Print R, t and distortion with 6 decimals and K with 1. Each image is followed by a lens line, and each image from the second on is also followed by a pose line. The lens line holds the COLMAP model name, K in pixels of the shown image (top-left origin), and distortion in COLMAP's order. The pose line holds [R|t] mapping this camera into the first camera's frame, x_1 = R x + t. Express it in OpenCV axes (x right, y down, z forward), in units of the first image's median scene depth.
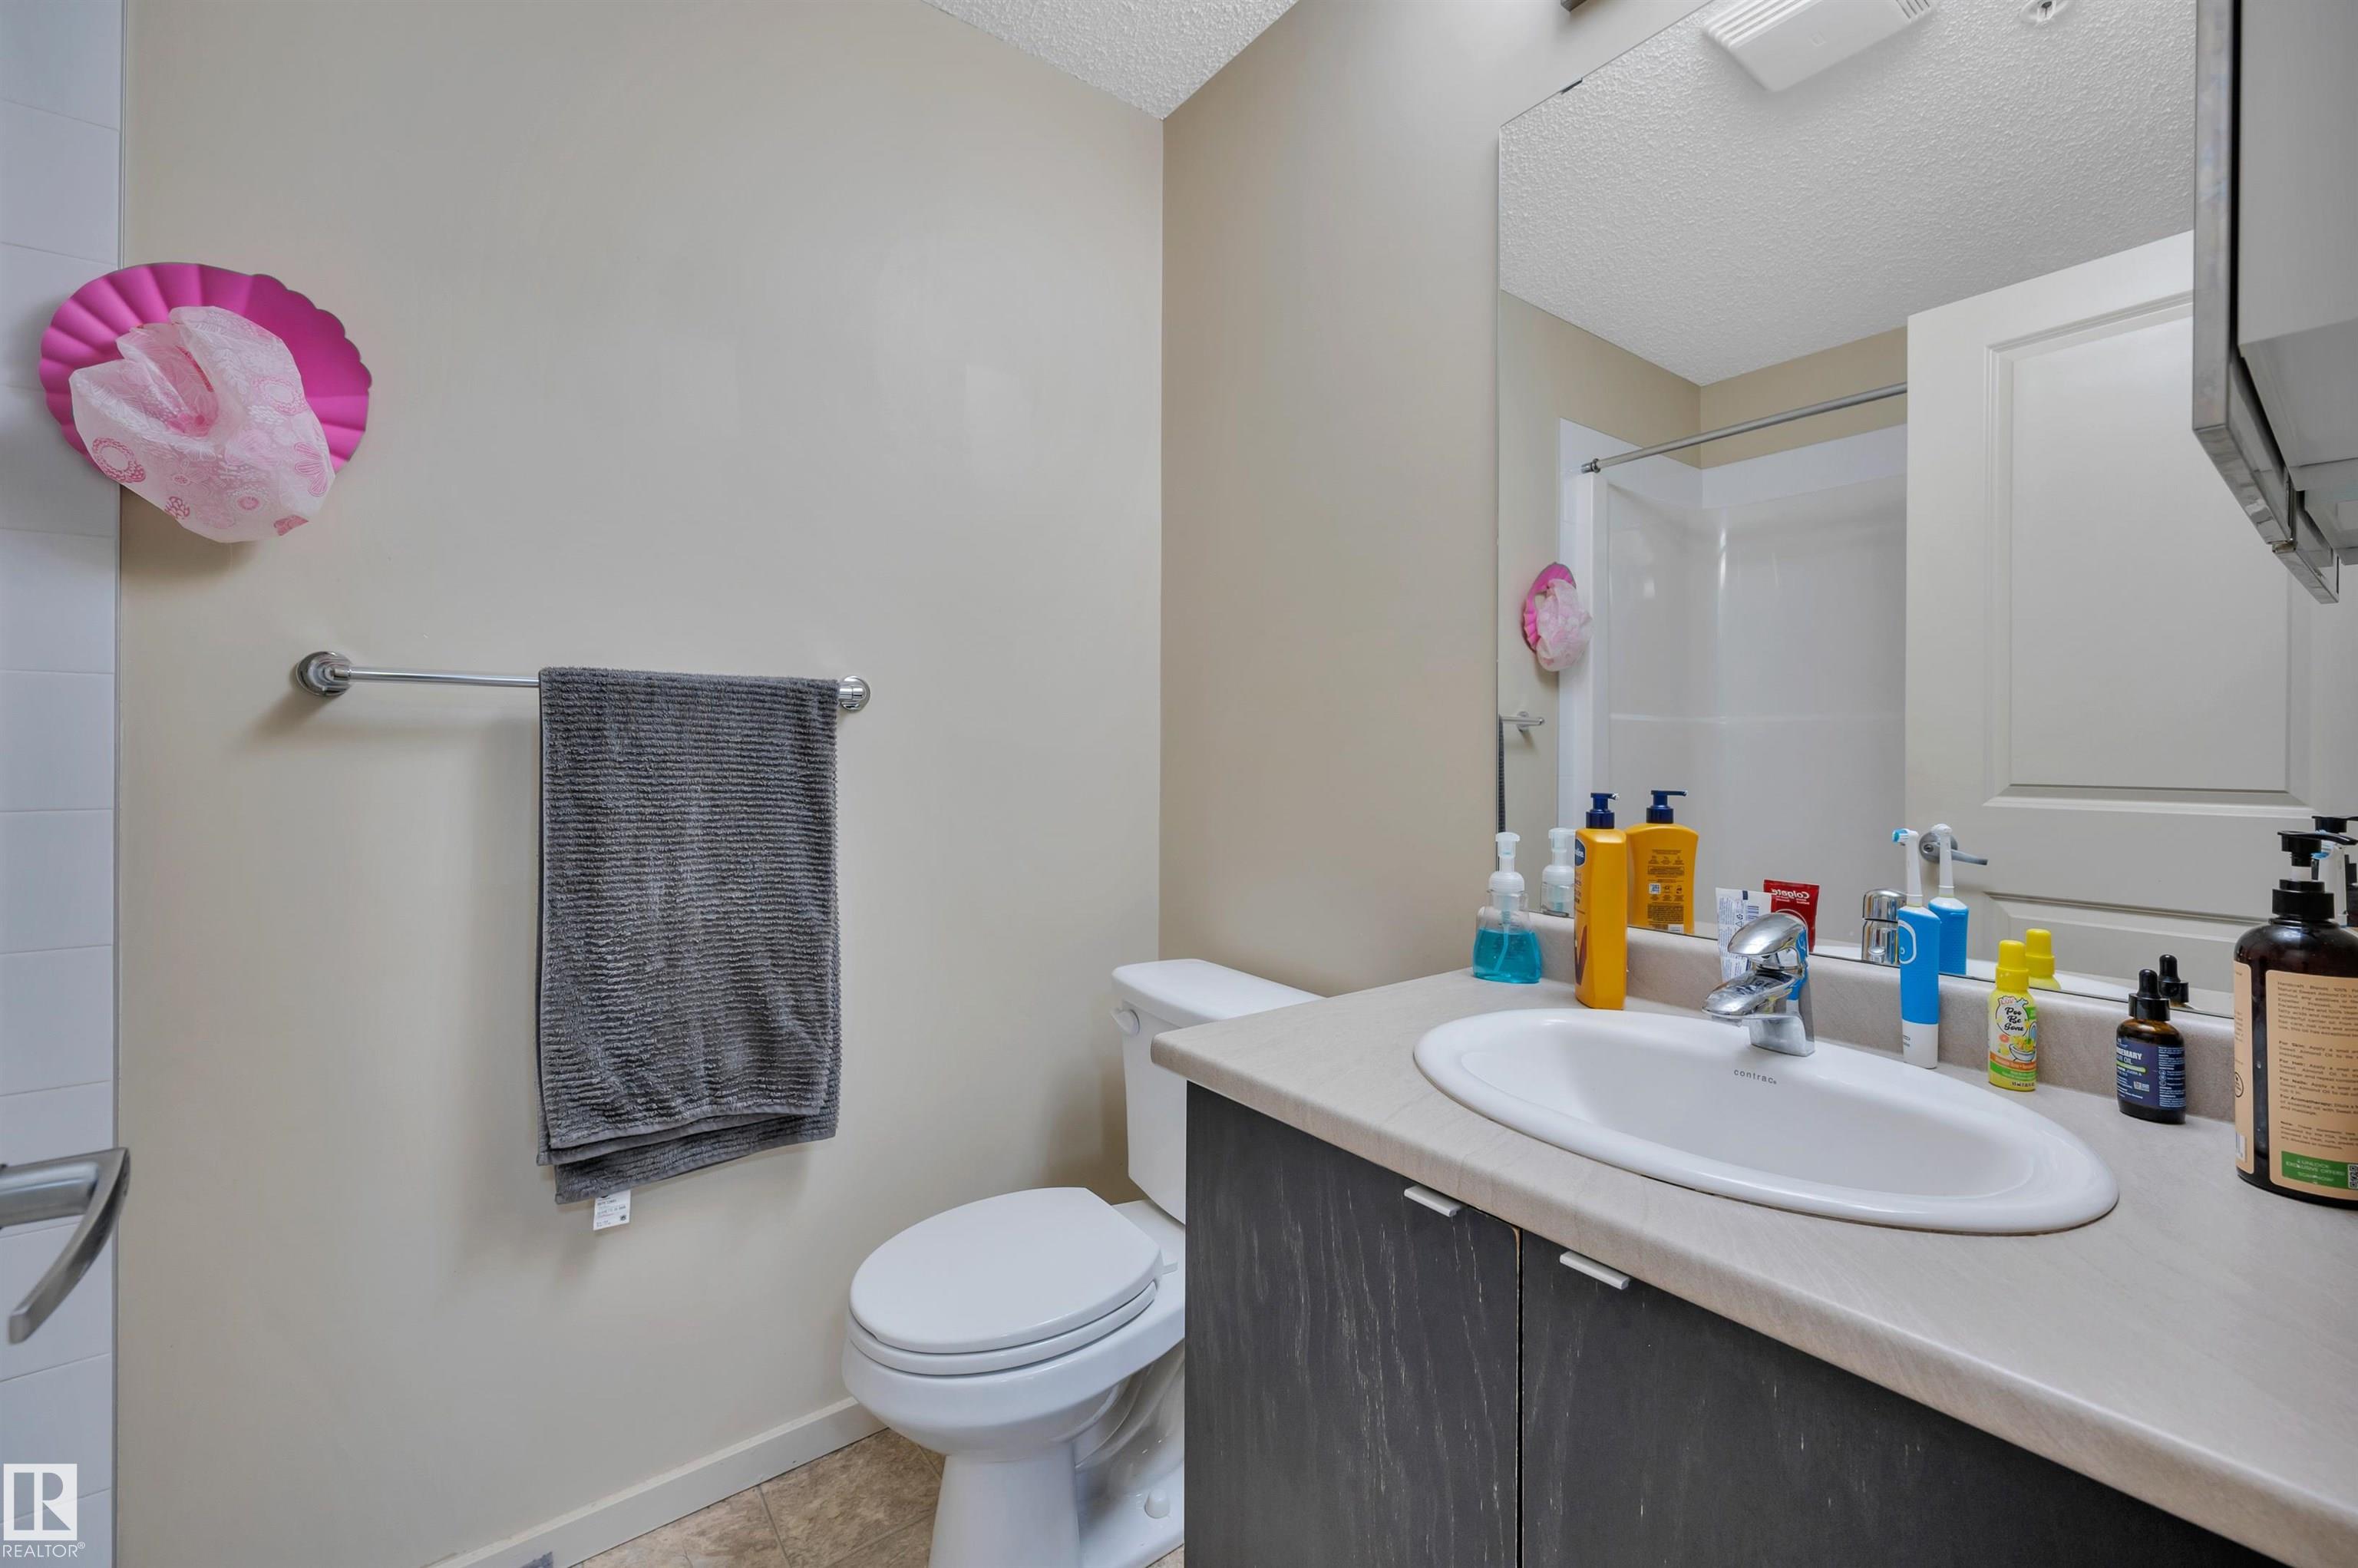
lens RADIAL K [[945.9, 0, 1174.6], [0, 945.9, 800.4], [0, 0, 1]] dist [-0.000657, 0.000085]
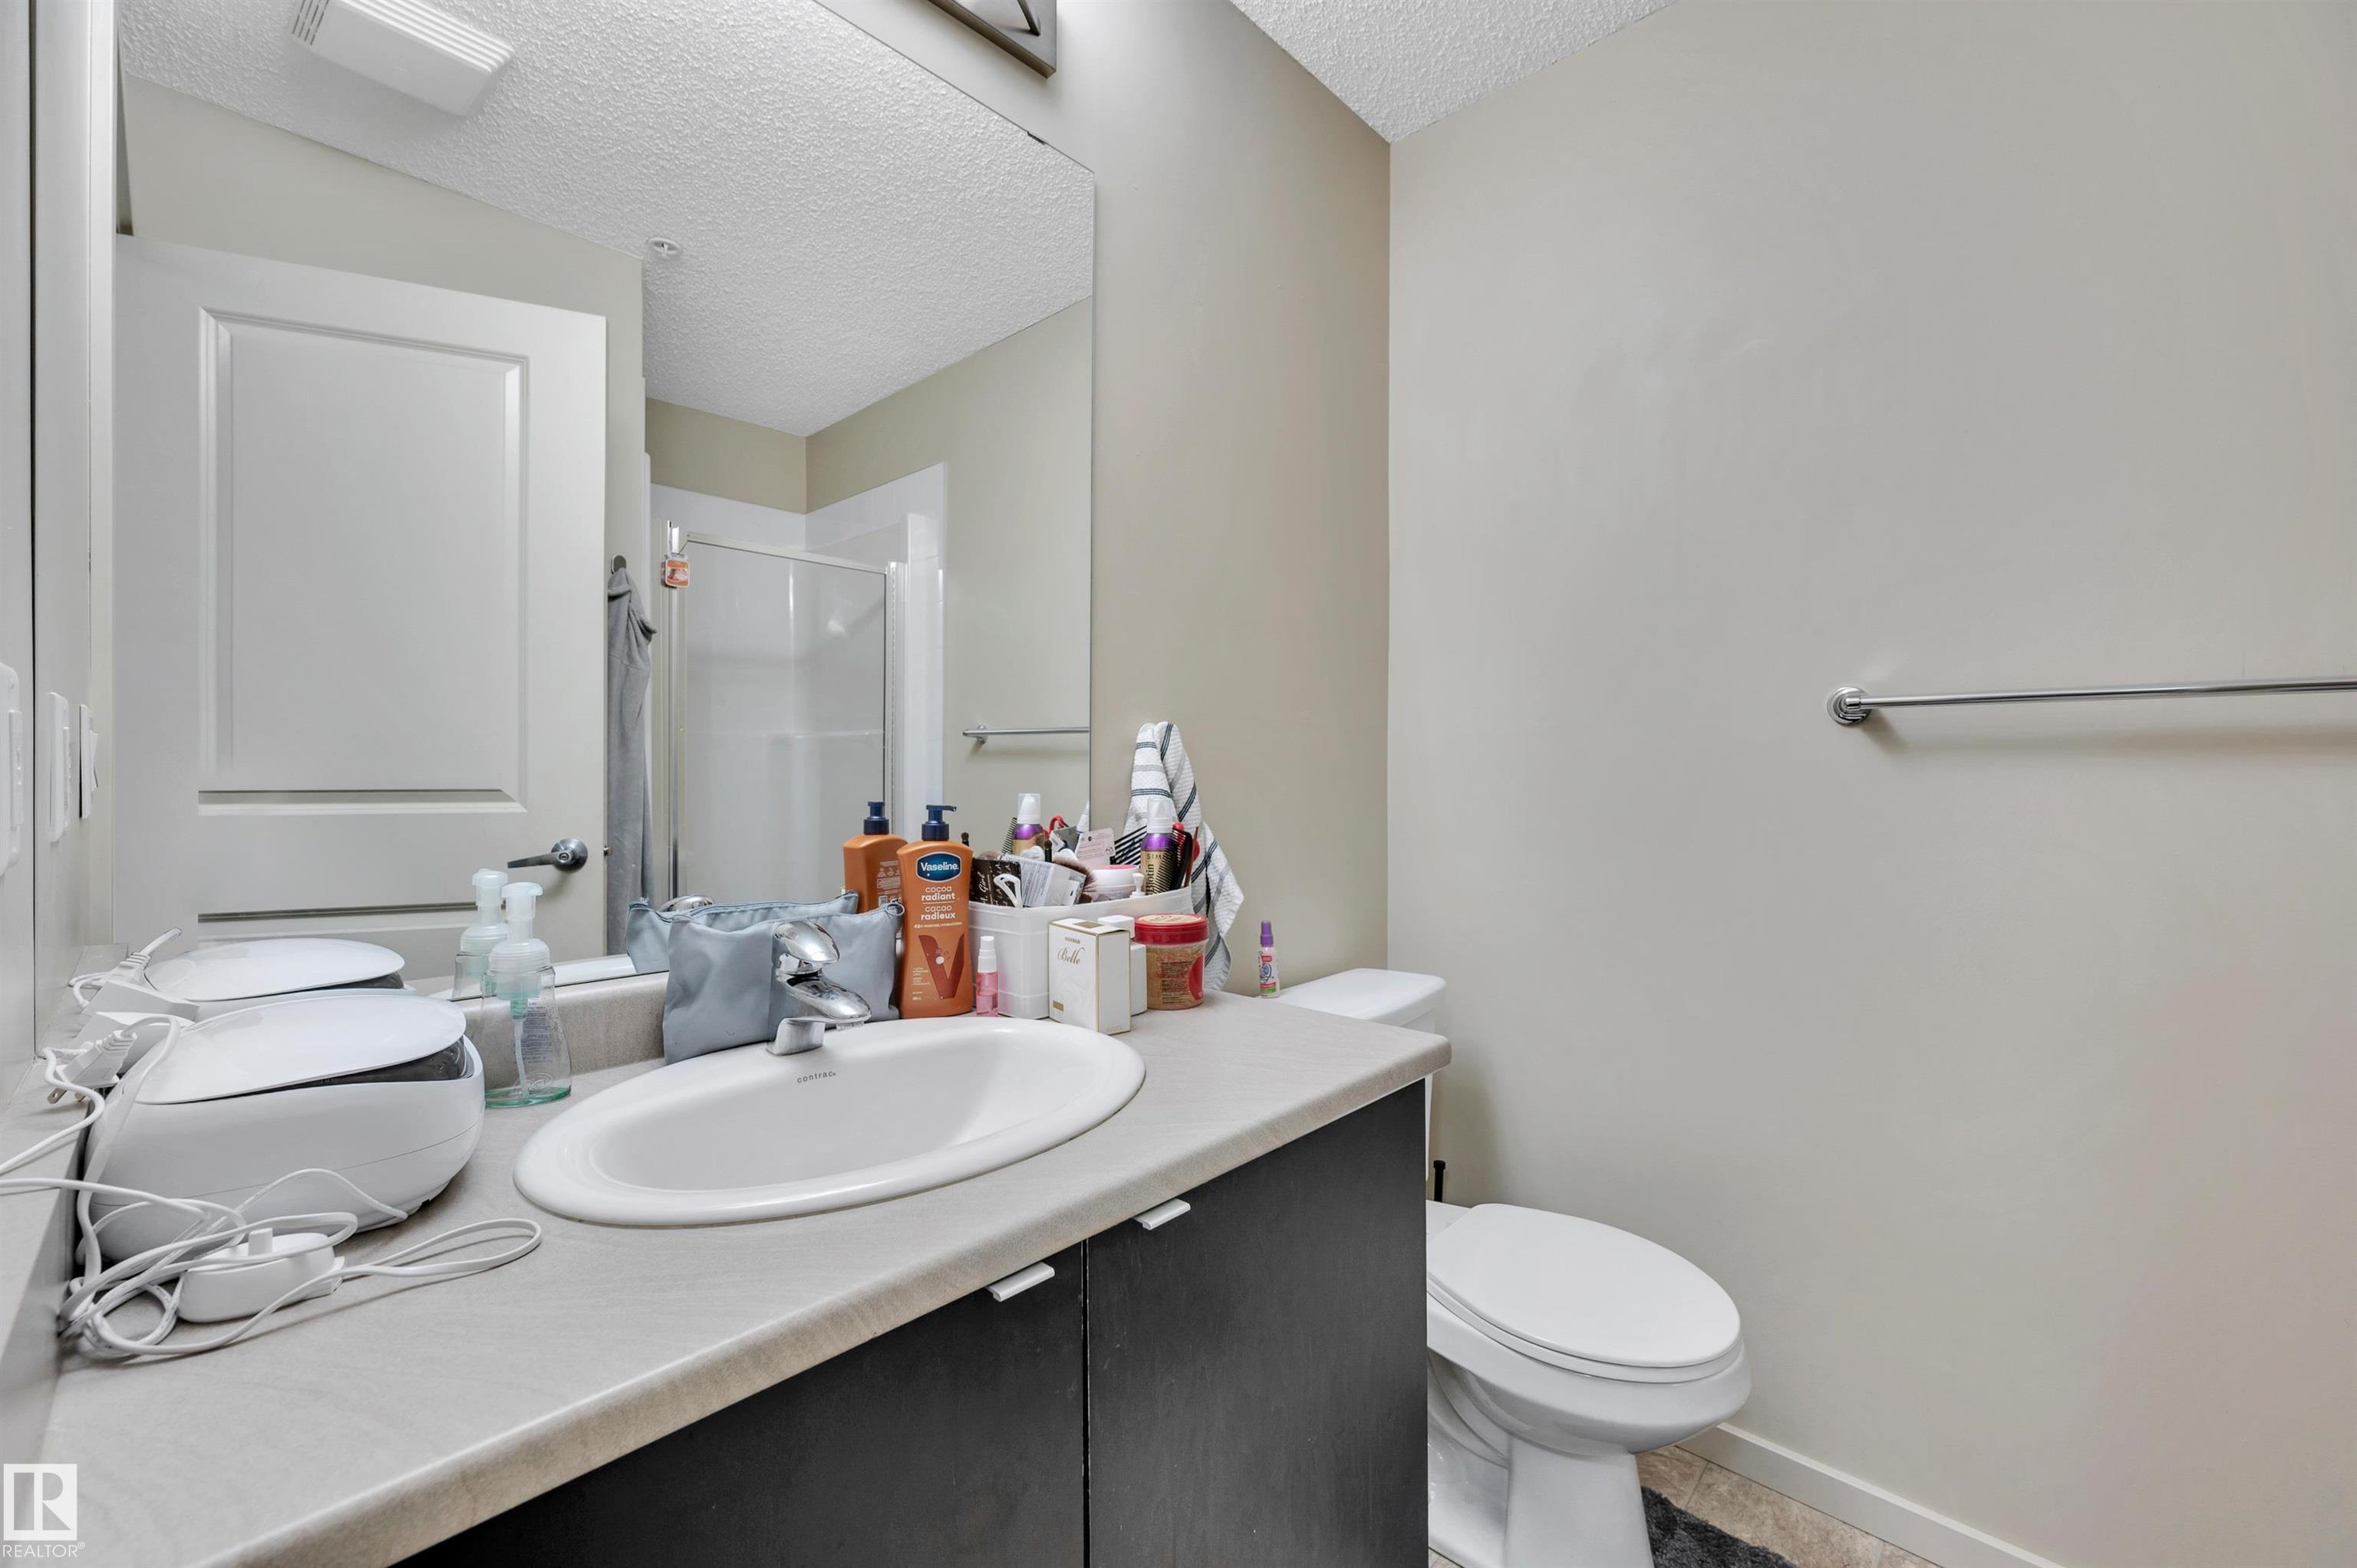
lens RADIAL K [[954.0, 0, 1188.9], [0, 954.0, 755.3], [0, 0, 1]] dist [-0.000759, -0.000252]
pose [[-0.156714, 0.007635, 0.987614, -0.538235], [0.040867, 0.999164, -0.001239, -0.045152], [-0.986798, 0.040167, -0.156895, 0.890874]]
